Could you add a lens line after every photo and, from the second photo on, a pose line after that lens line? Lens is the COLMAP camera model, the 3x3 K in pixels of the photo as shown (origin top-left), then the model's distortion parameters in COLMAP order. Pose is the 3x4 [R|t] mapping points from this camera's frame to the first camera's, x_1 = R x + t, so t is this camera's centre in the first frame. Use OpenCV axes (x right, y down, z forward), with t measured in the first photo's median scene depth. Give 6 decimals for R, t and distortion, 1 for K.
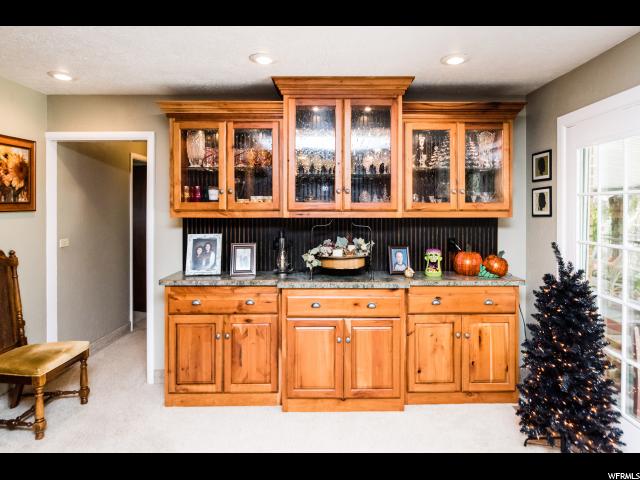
lens RADIAL K [[394.6, 0, 321.5], [0, 394.6, 236.5], [0, 0, 1]] dist [0.003604, 0.000369]
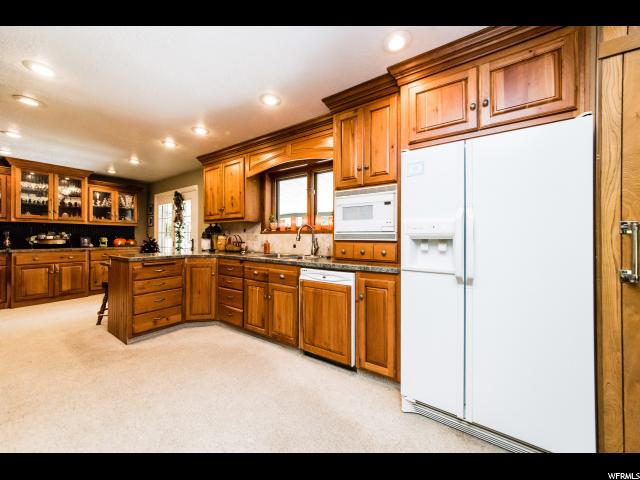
lens RADIAL K [[223.8, 0, 305.5], [0, 223.8, 237.7], [0, 0, 1]] dist [-0.001527, 0.000111]
pose [[0.567391, 0.004188, 0.823438, -0.185319], [0.006269, 0.999936, -0.009406, 0.061289], [-0.823425, 0.010499, 0.567328, -0.987695]]
